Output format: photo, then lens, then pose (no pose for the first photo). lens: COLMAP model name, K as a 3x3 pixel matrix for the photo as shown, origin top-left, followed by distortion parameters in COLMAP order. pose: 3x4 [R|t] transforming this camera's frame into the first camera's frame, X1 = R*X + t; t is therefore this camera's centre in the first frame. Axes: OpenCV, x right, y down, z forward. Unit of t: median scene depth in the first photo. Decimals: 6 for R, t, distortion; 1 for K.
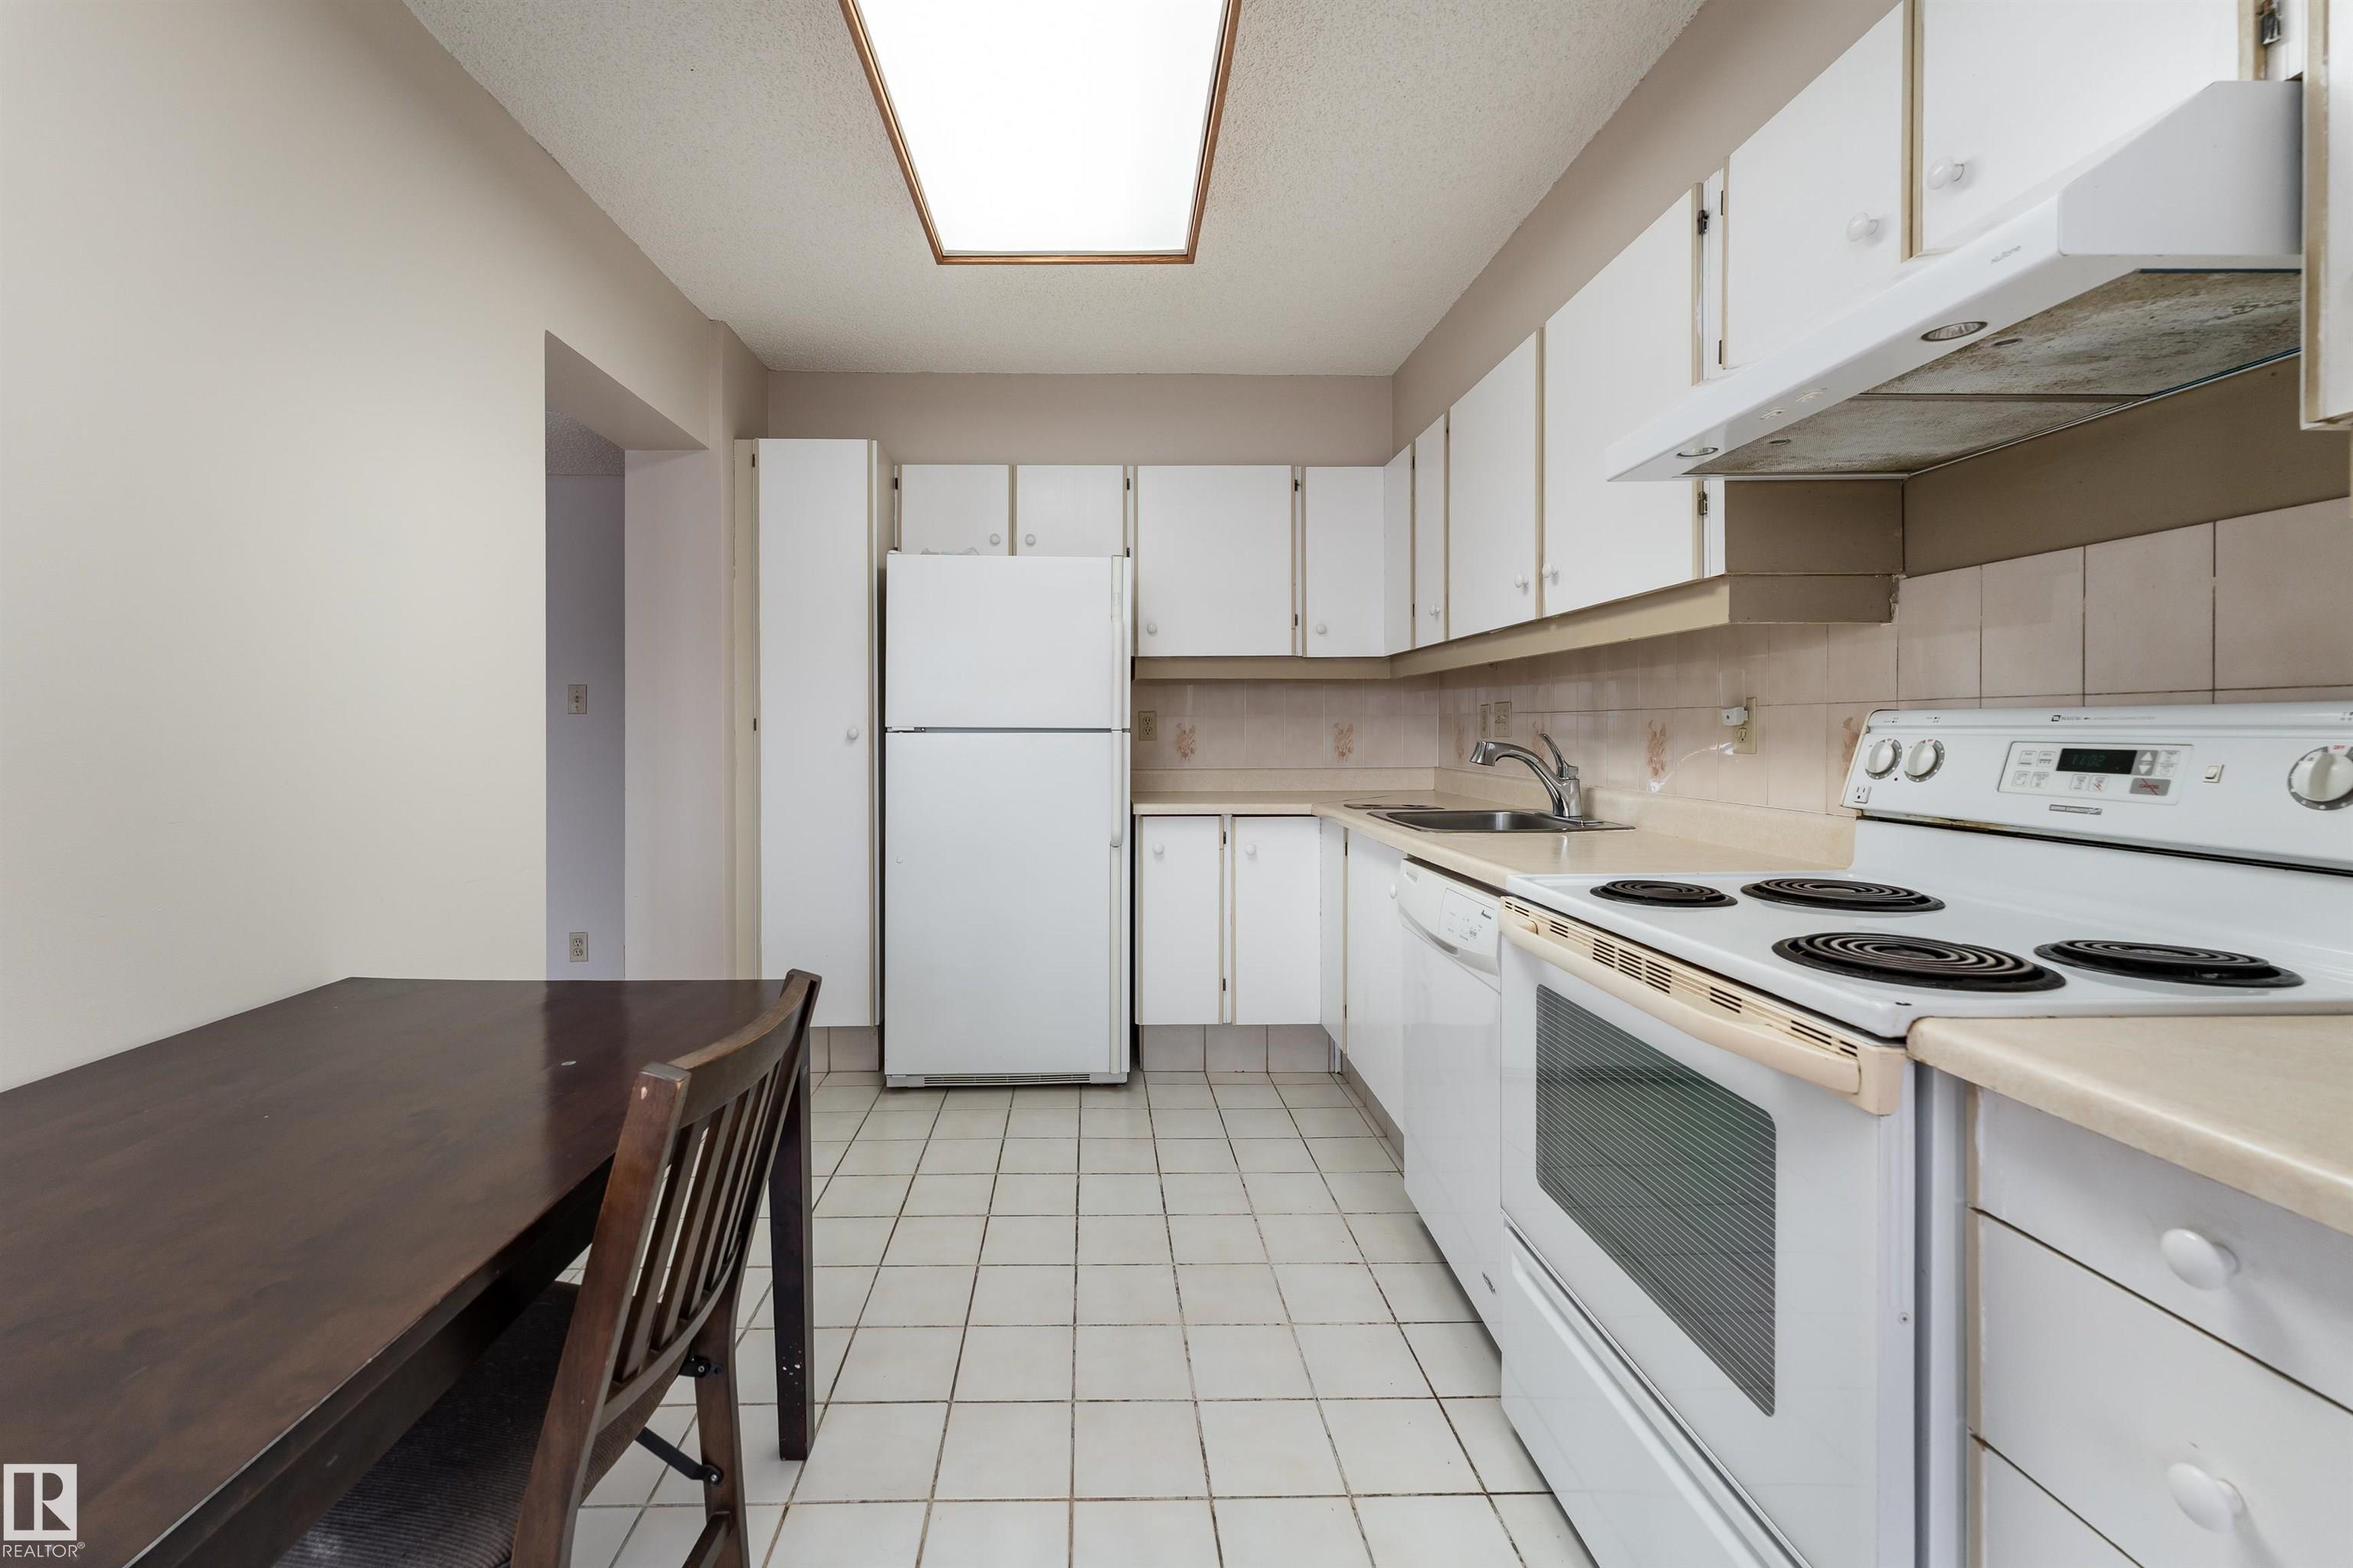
lens RADIAL K [[959.2, 0, 1093.3], [0, 959.2, 742.9], [0, 0, 1]] dist [0.000292, 0.000007]
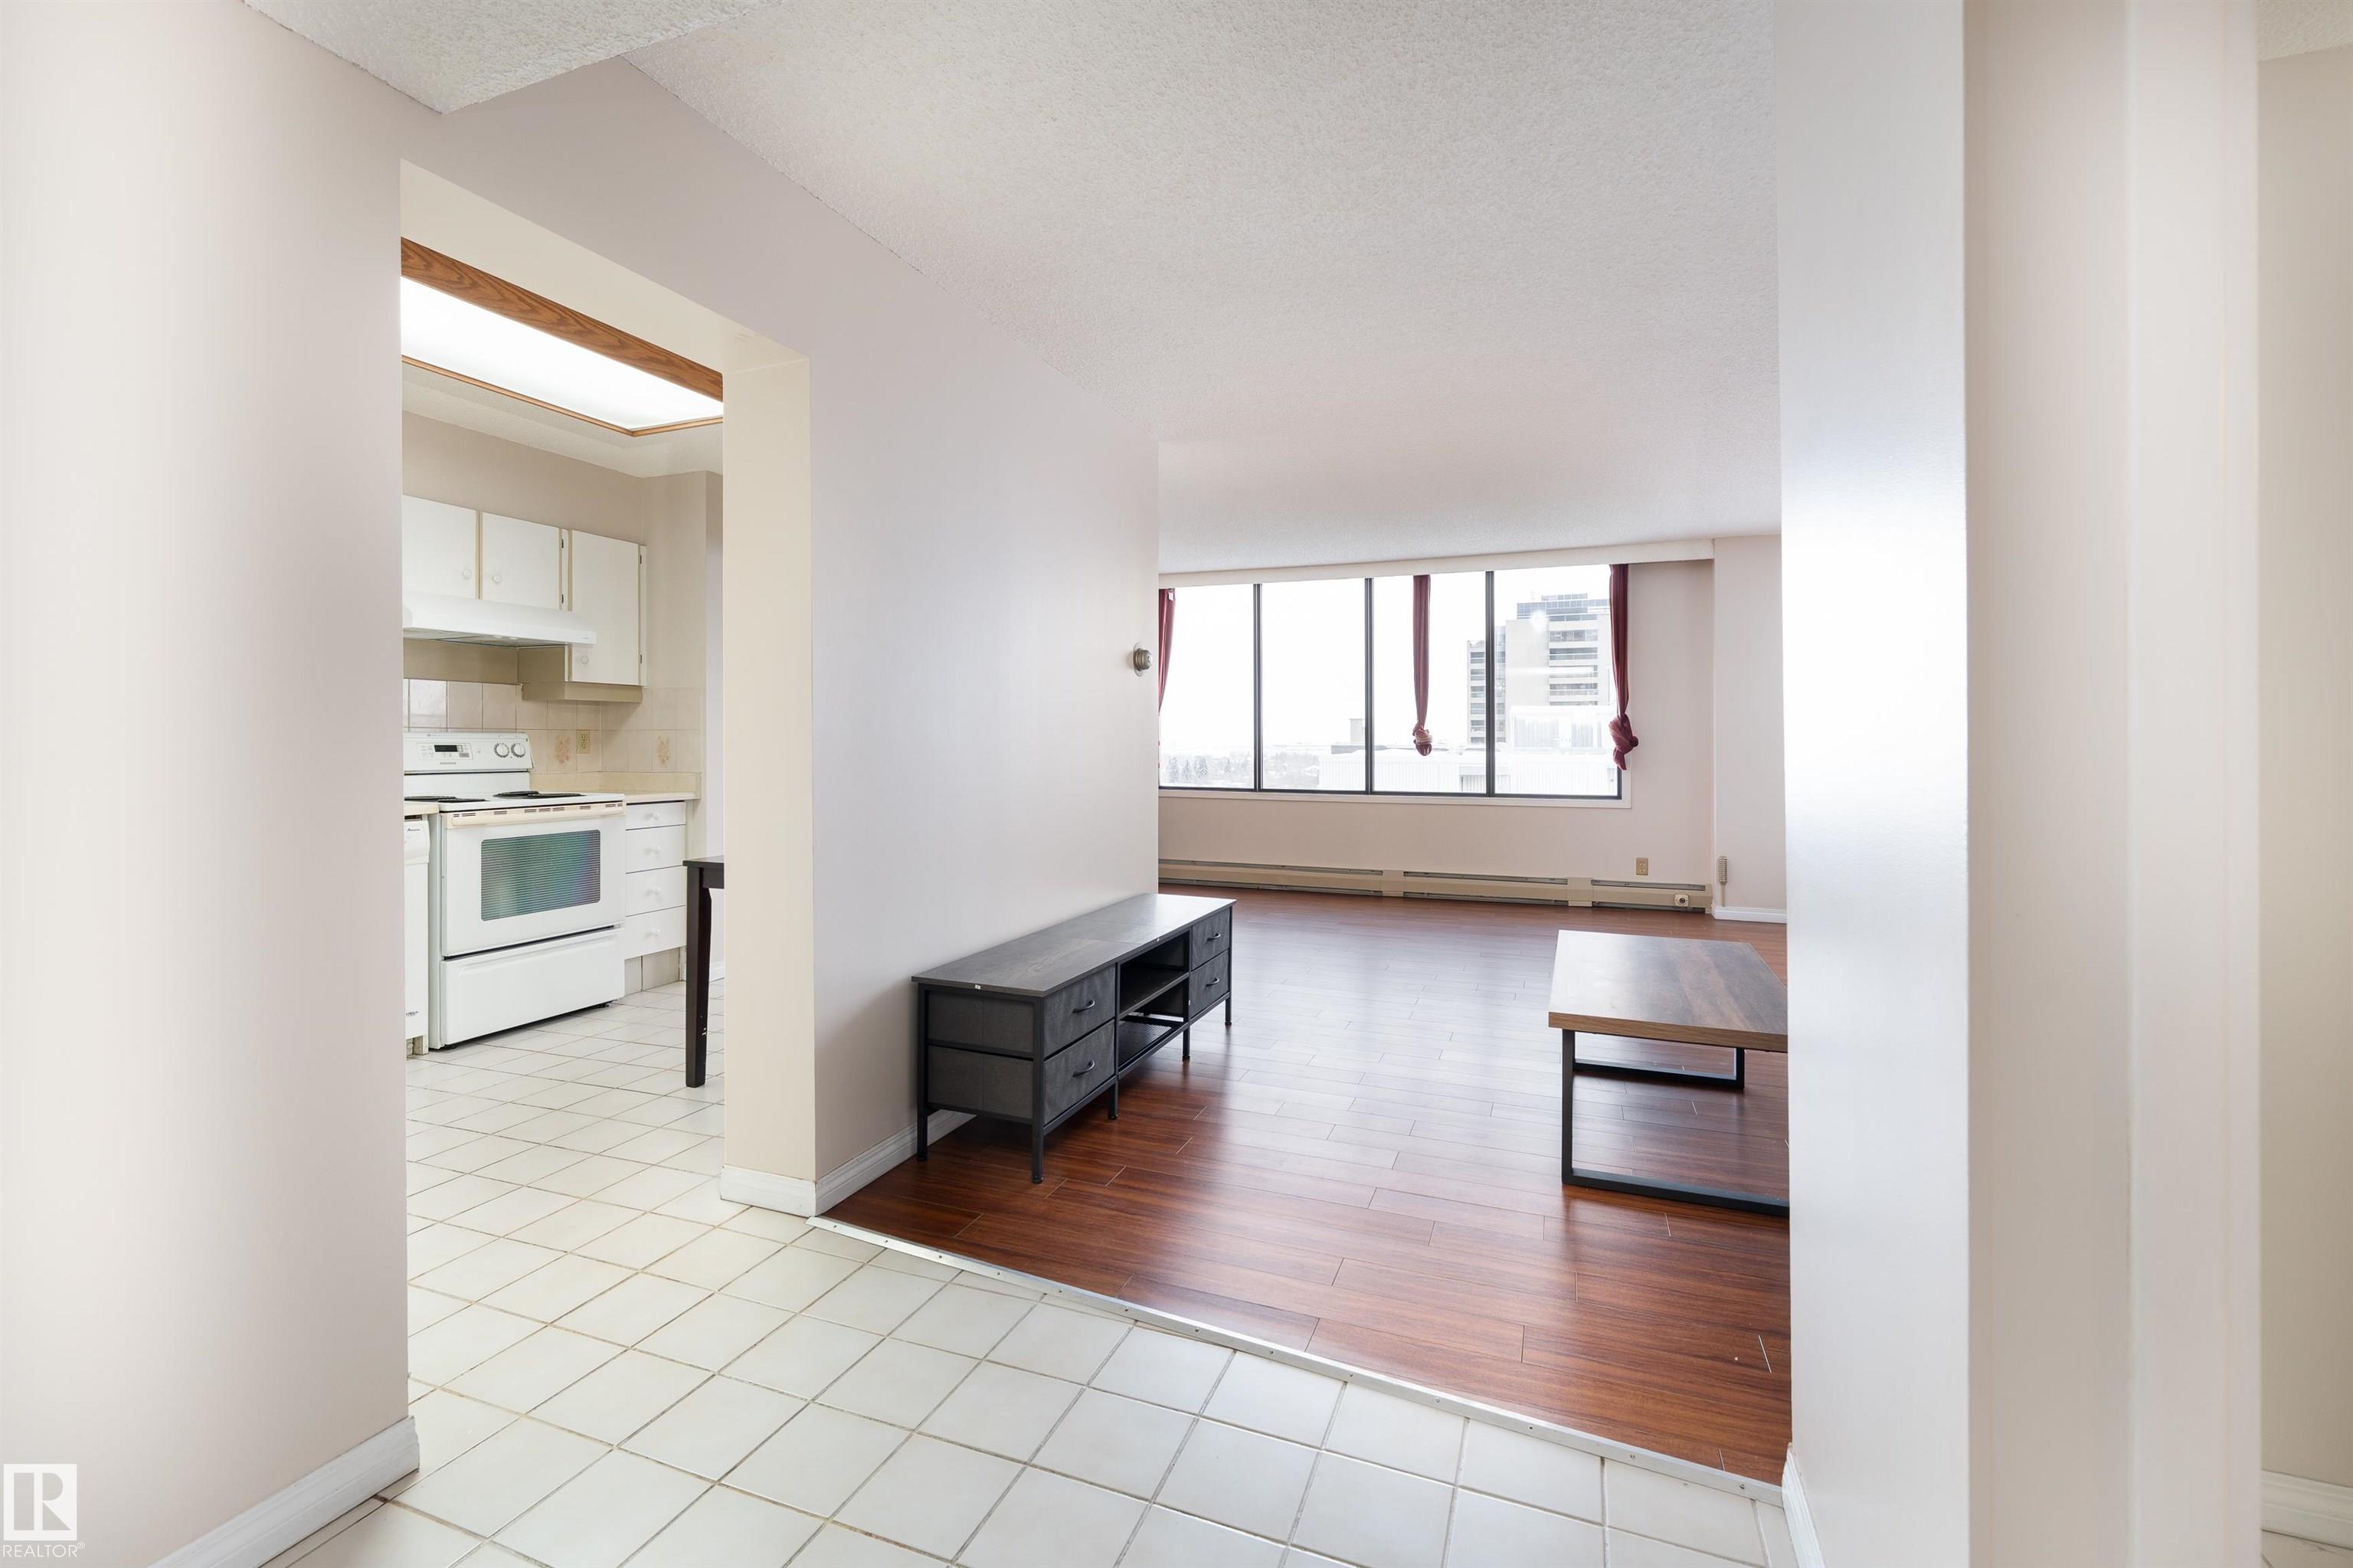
lens RADIAL K [[1025.6, 0, 1172.0], [0, 1025.6, 745.4], [0, 0, 1]] dist [0.000850, -0.000059]
pose [[-0.933130, 0.003959, 0.359517, -2.203748], [0.009267, 0.999872, 0.013044, -0.012780], [-0.359419, 0.015503, -0.933047, 2.899479]]
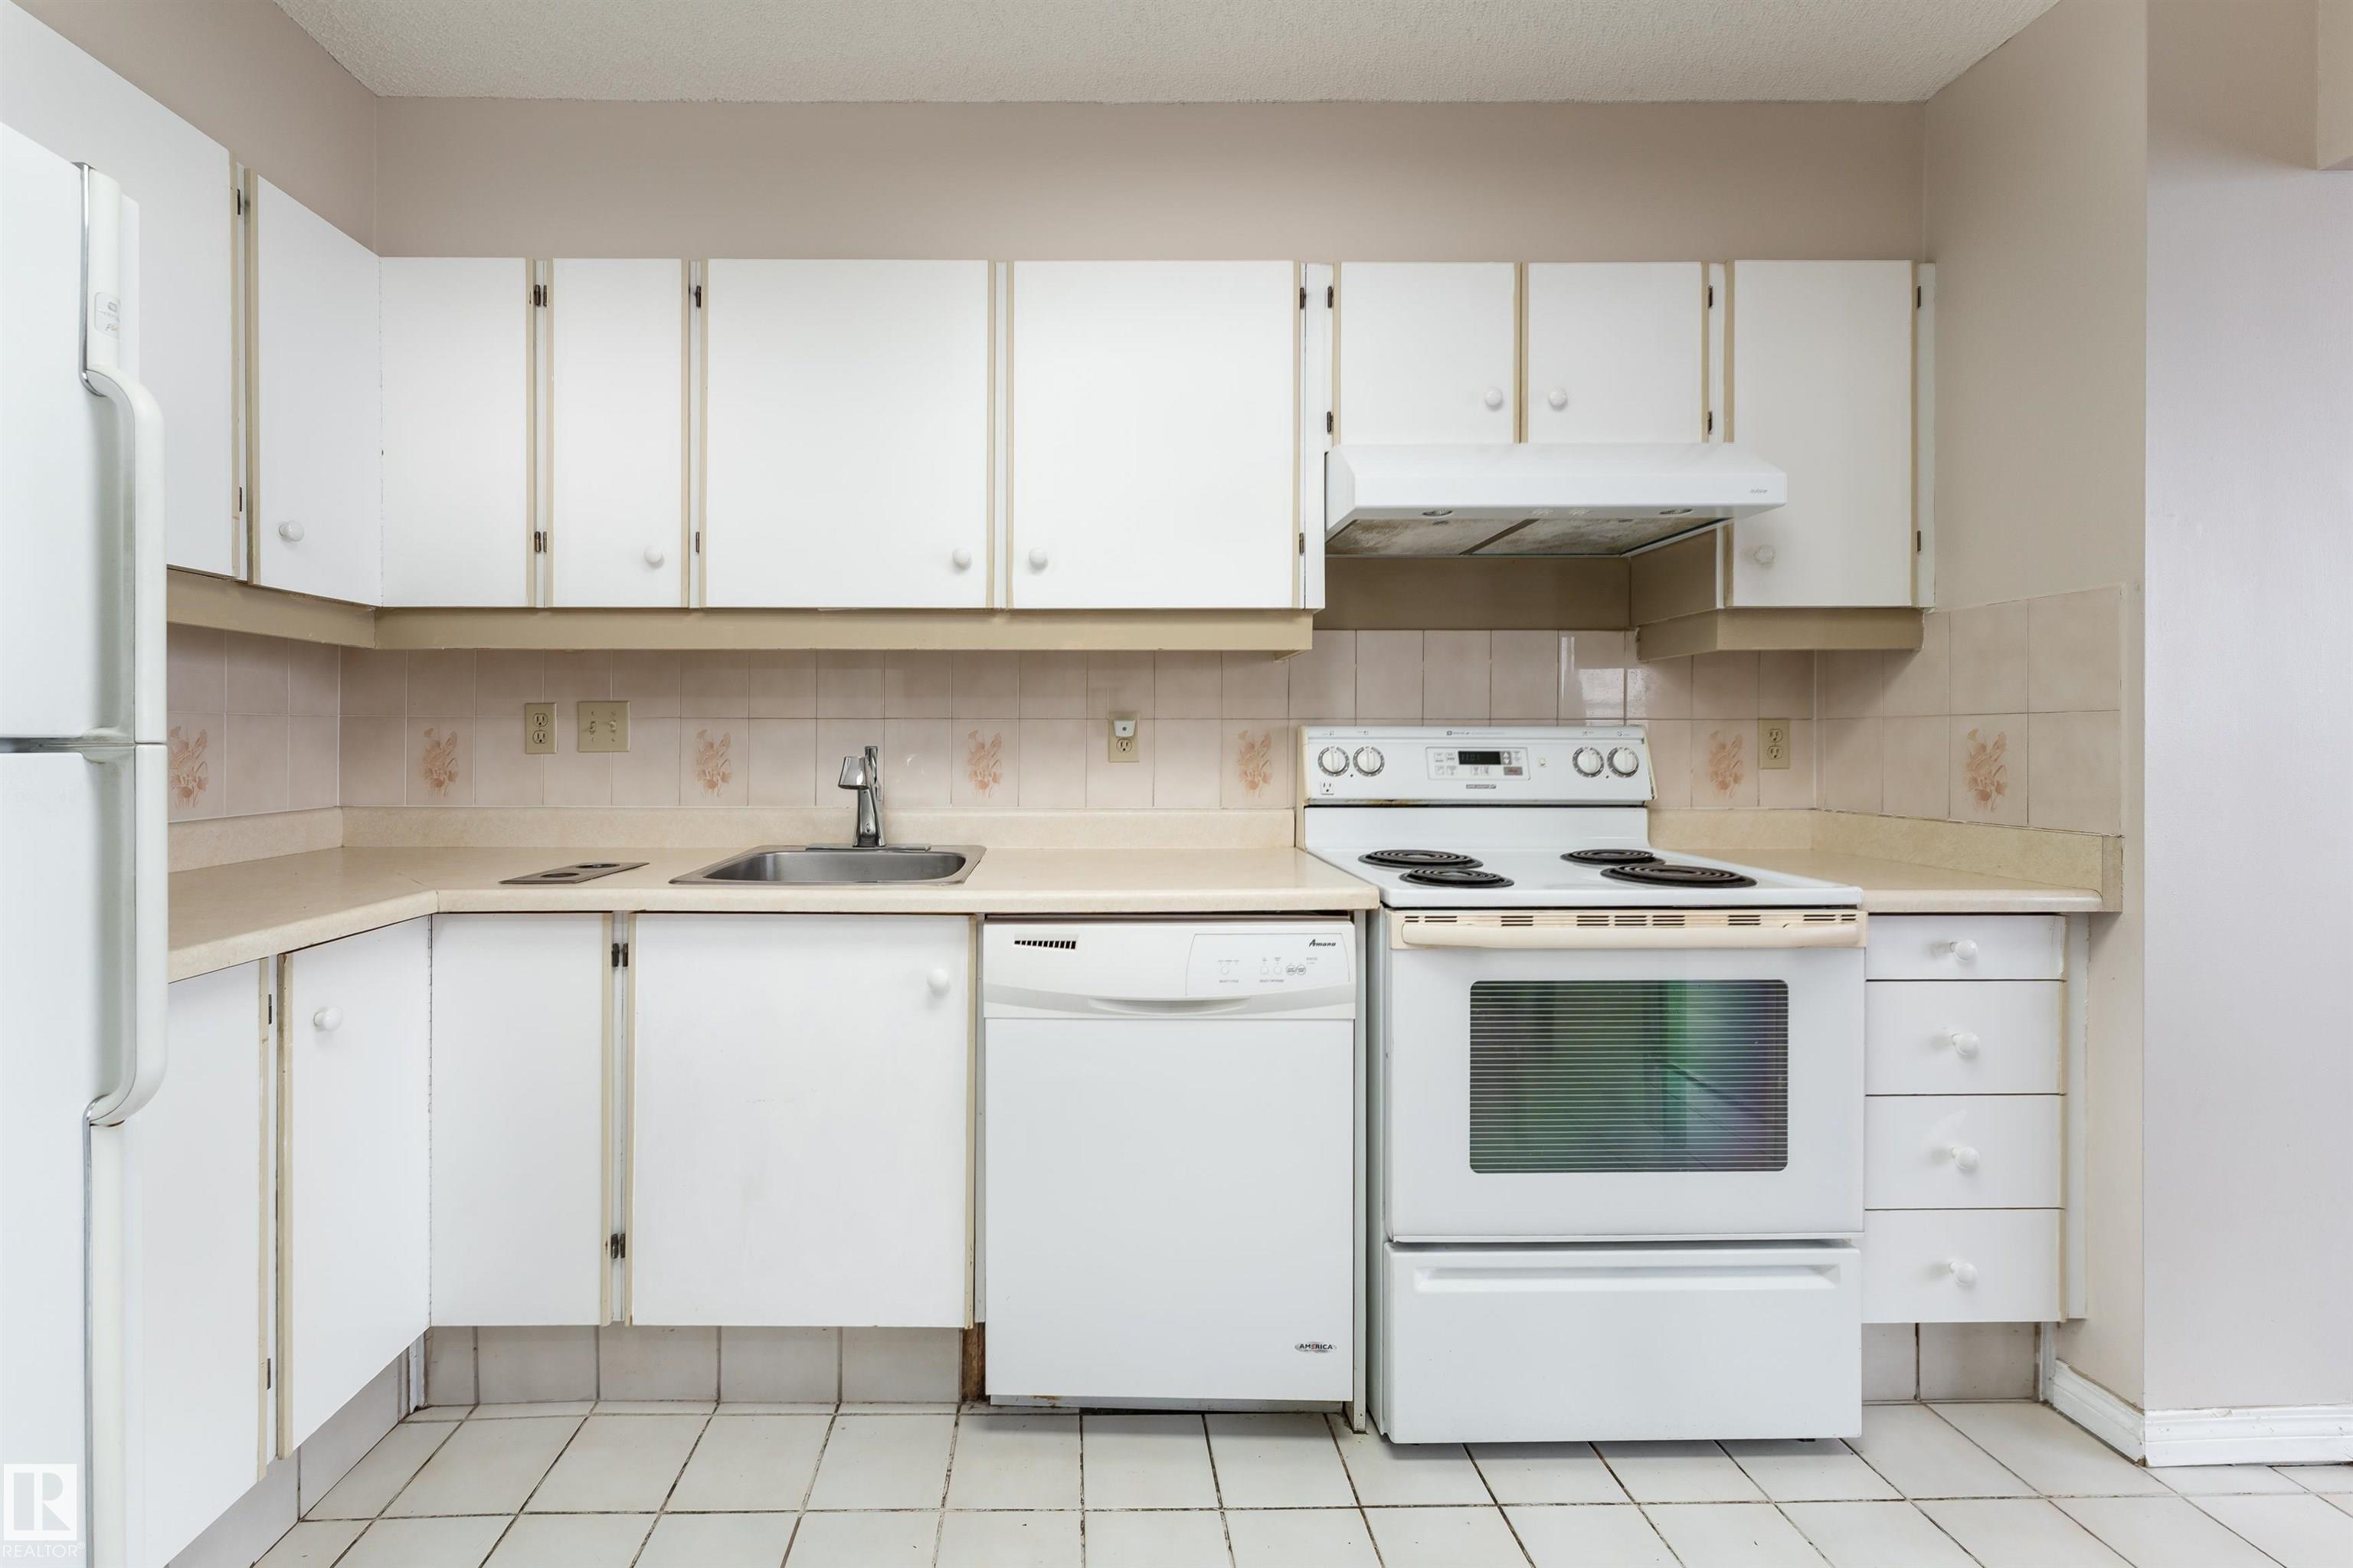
lens RADIAL K [[959.2, 0, 1093.3], [0, 959.2, 742.9], [0, 0, 1]] dist [0.000292, 0.000007]
pose [[-0.012131, 0.000387, 0.999926, -0.588898], [0.015037, 0.999887, -0.000204, -0.016038], [-0.999813, 0.015033, -0.012135, 1.459191]]
